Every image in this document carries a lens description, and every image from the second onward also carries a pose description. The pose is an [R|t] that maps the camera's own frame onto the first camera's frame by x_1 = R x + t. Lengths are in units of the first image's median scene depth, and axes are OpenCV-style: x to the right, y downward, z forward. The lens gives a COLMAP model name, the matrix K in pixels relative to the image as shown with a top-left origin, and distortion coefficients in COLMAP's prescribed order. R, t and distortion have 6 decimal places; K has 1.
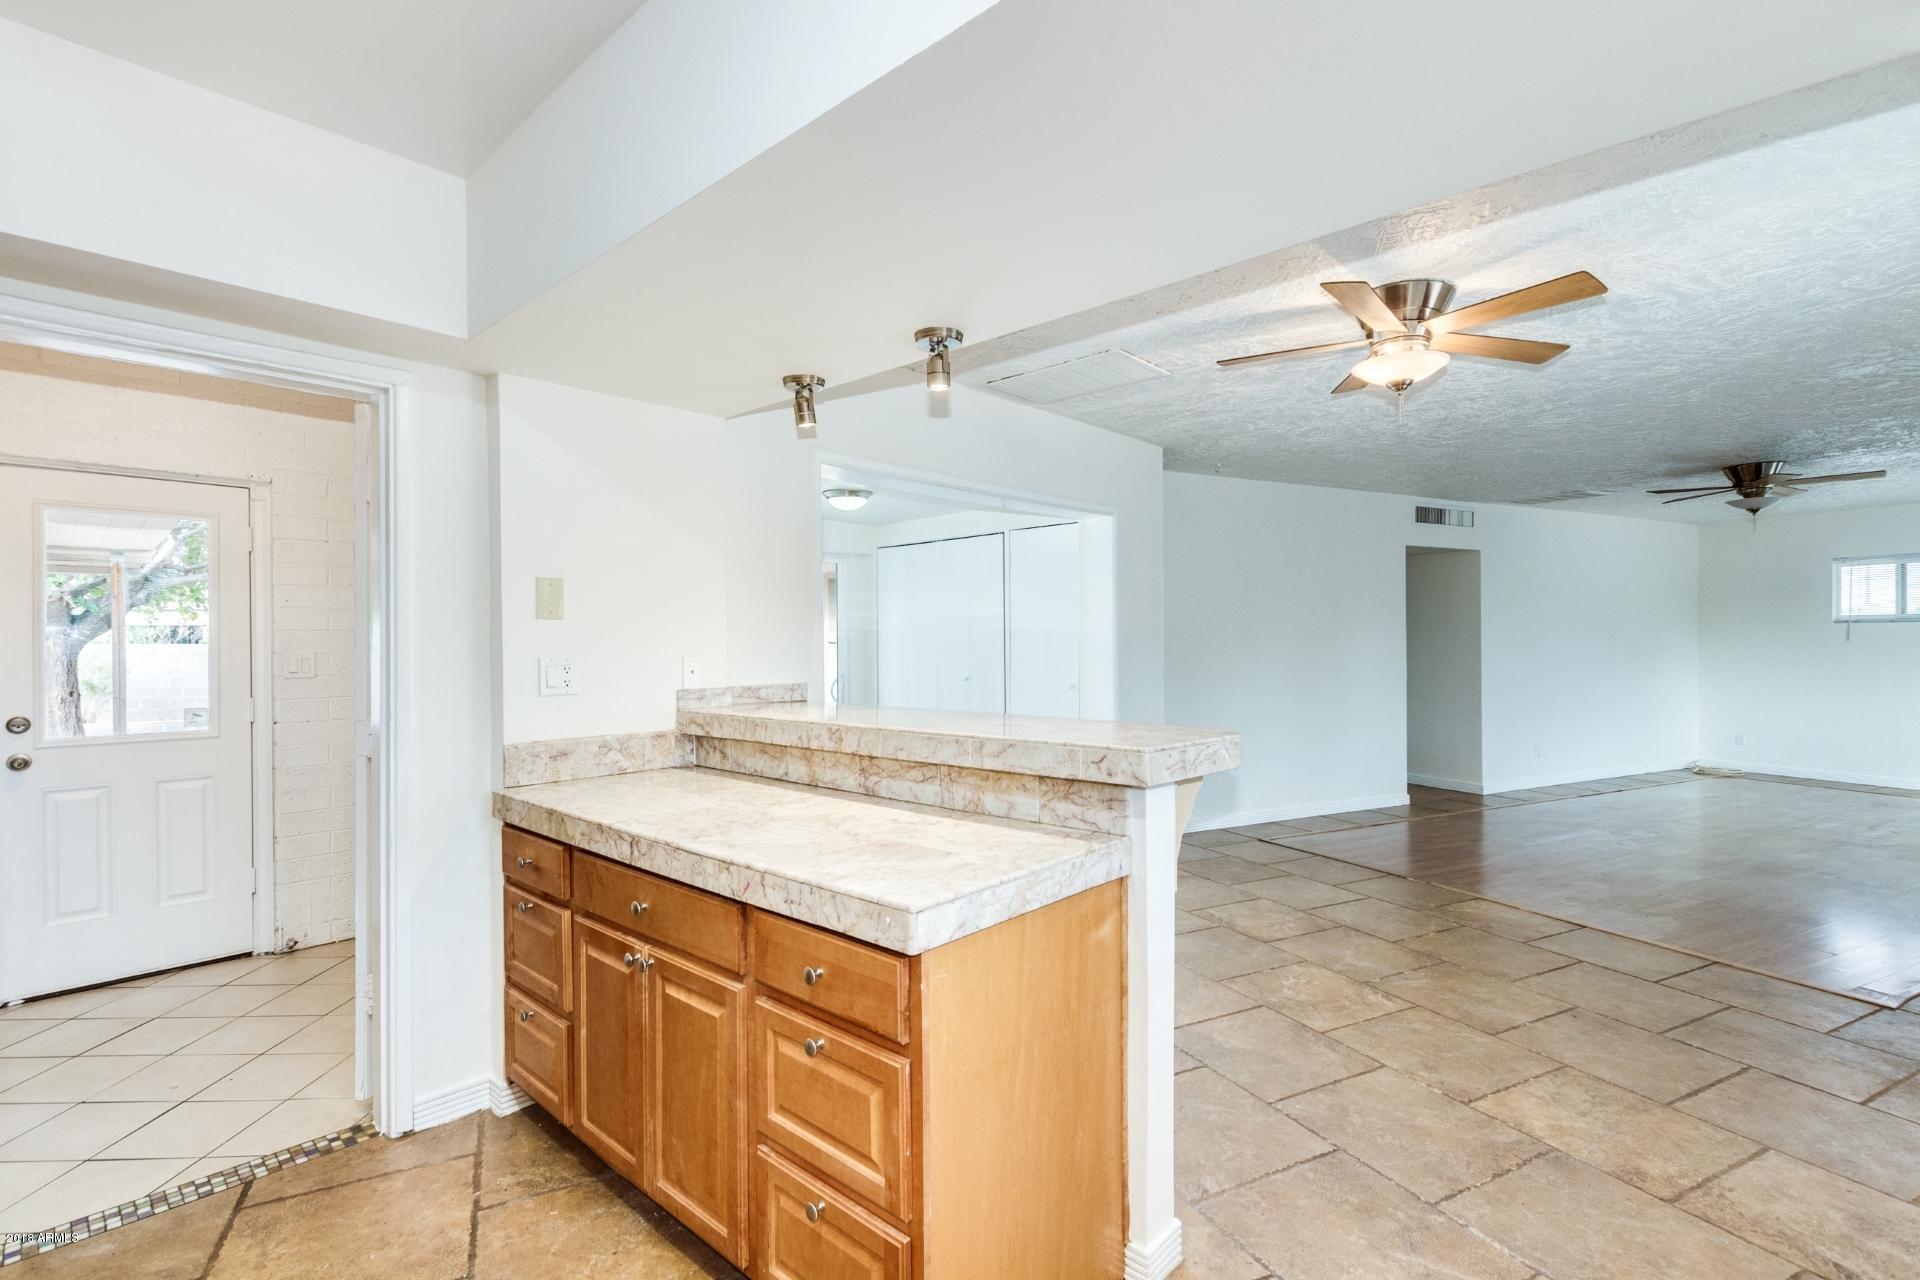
lens RADIAL K [[878.8, 0, 960.0], [0, 878.8, 640.0], [0, 0, 1]] dist [-0.002617, -0.001416]
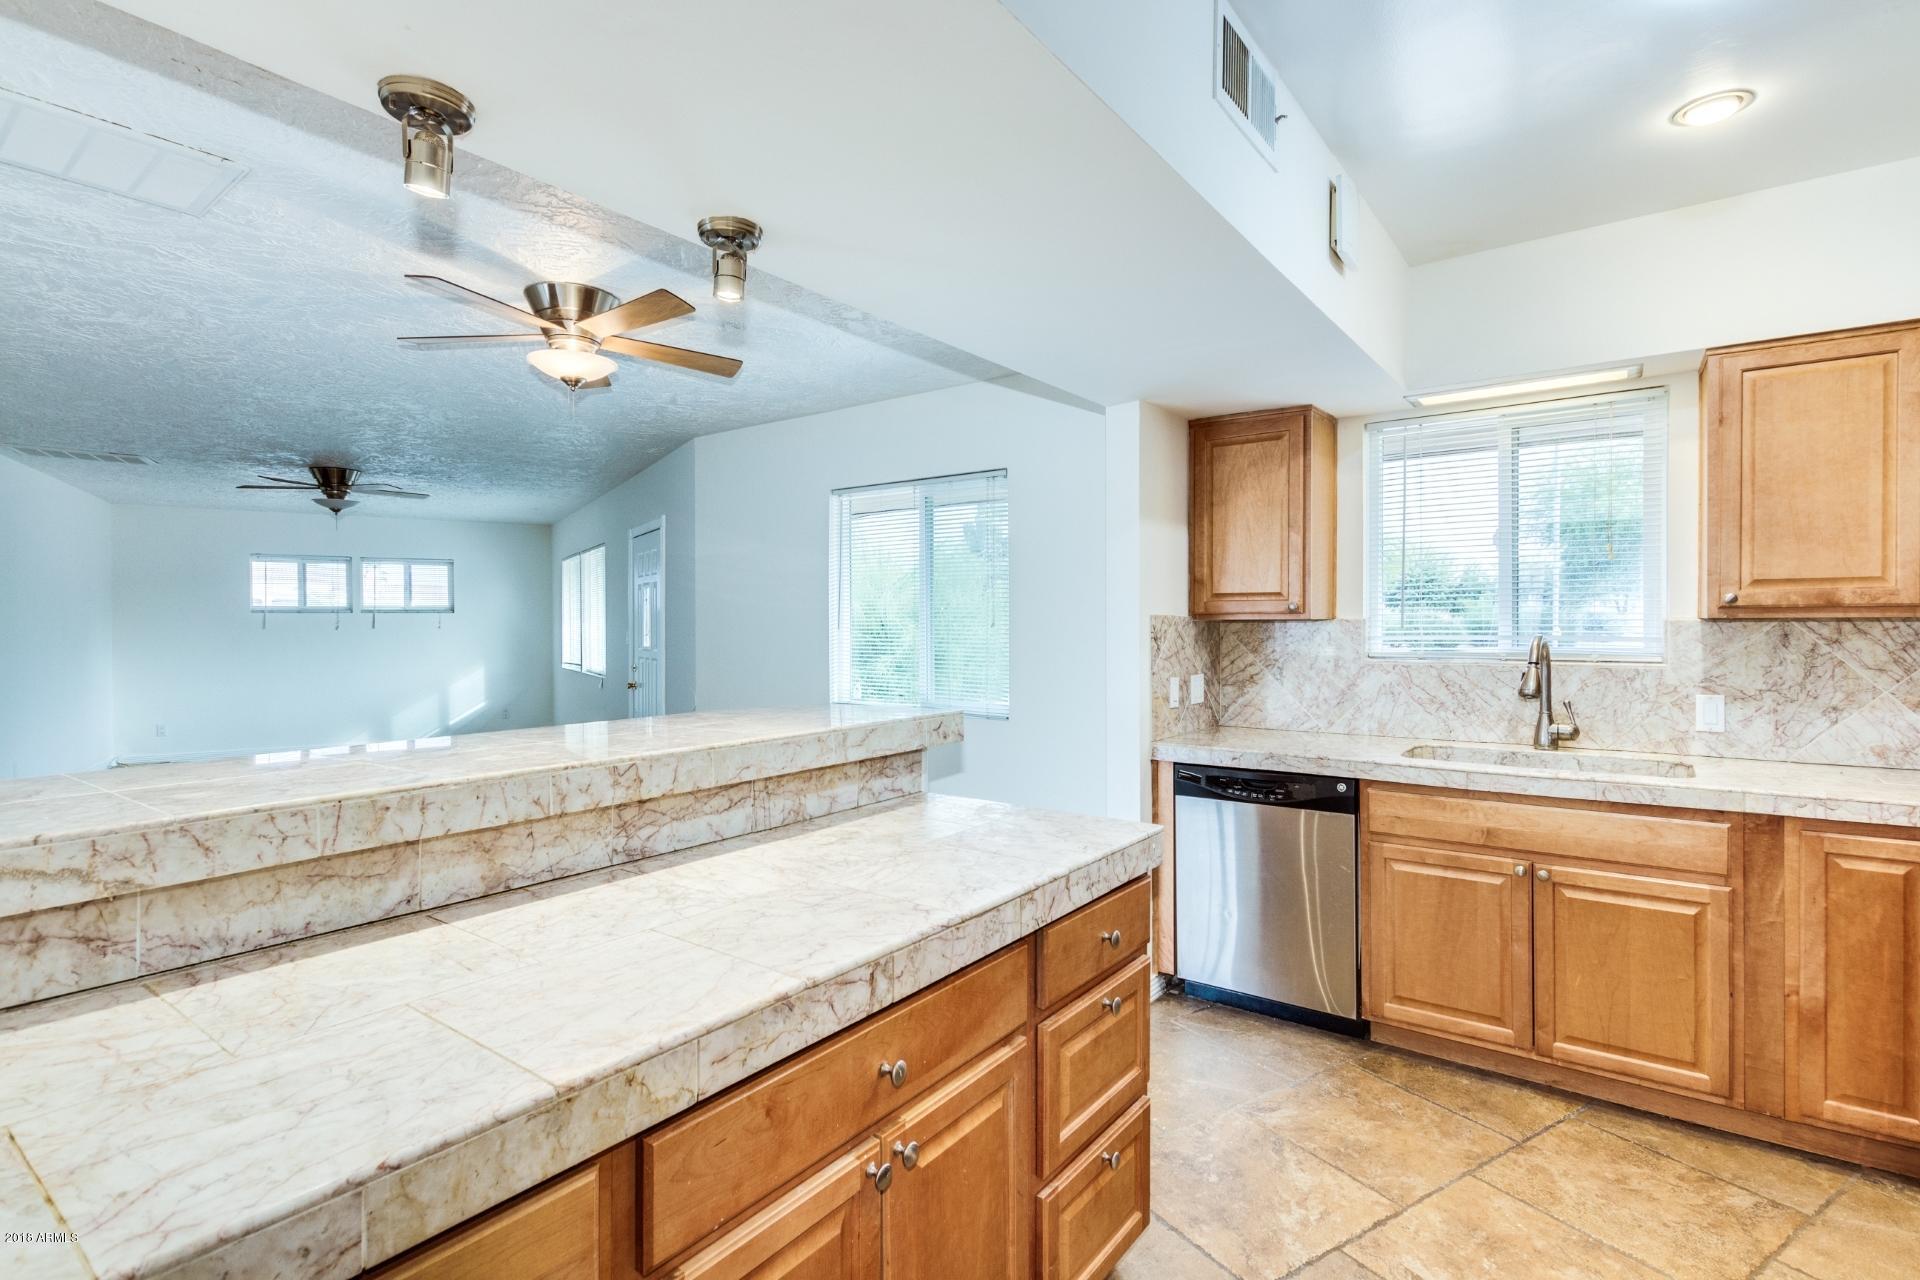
lens RADIAL K [[917.9, 0, 953.8], [0, 917.9, 632.2], [0, 0, 1]] dist [0.009384, -0.000762]
pose [[-0.086902, -0.003401, 0.996211, -0.321693], [0.001040, 0.999993, 0.003505, 0.002115], [-0.996216, 0.001340, -0.086898, 0.330531]]
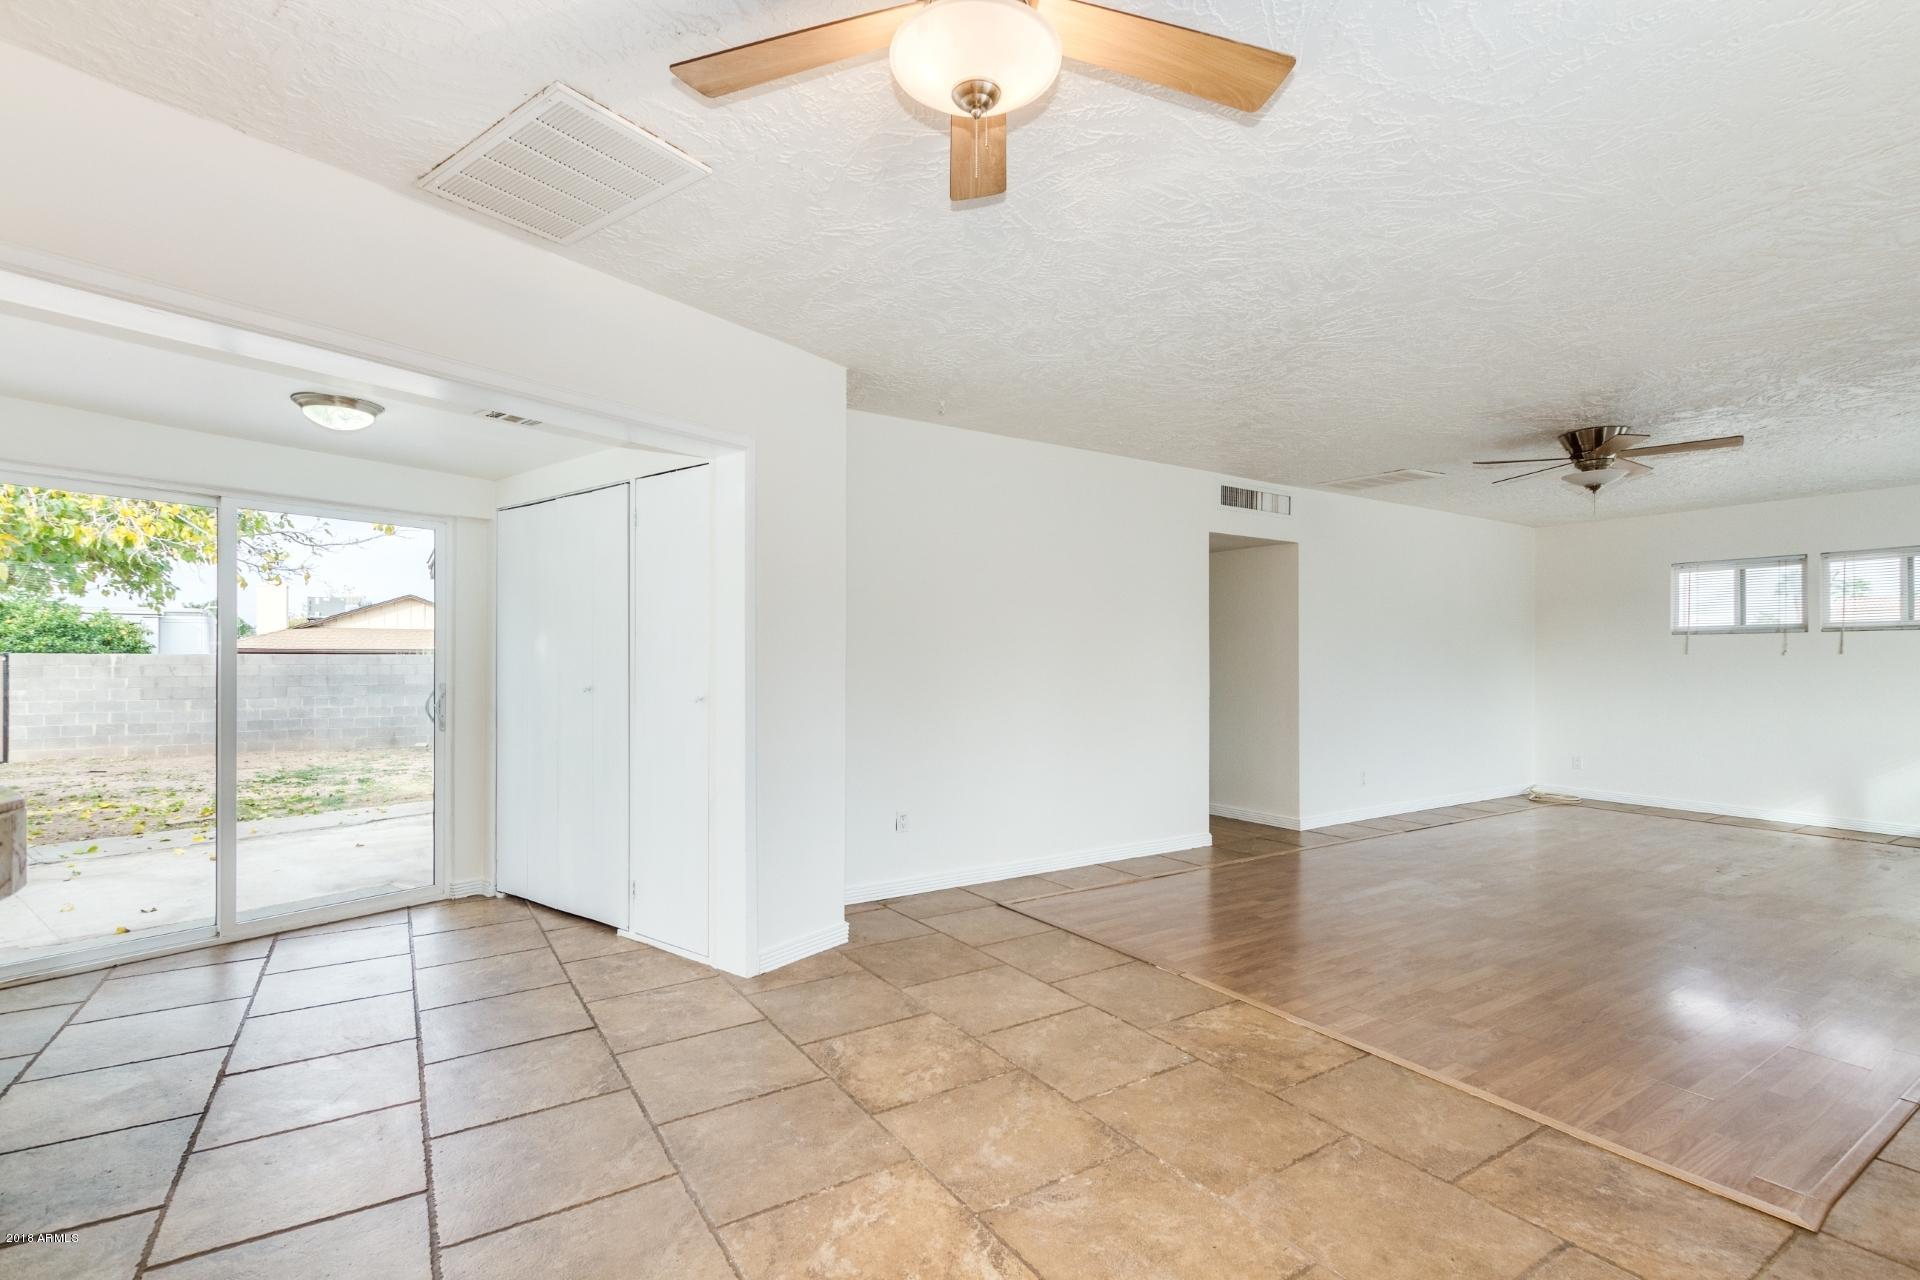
lens RADIAL K [[887.8, 0, 965.6], [0, 887.8, 652.1], [0, 0, 1]] dist [0.000866, -0.000038]
pose [[0.992158, 0.009608, 0.124622, 0.227109], [-0.008622, 0.999927, -0.008453, 0.018337], [-0.124694, 0.007312, 0.992168, 0.256543]]
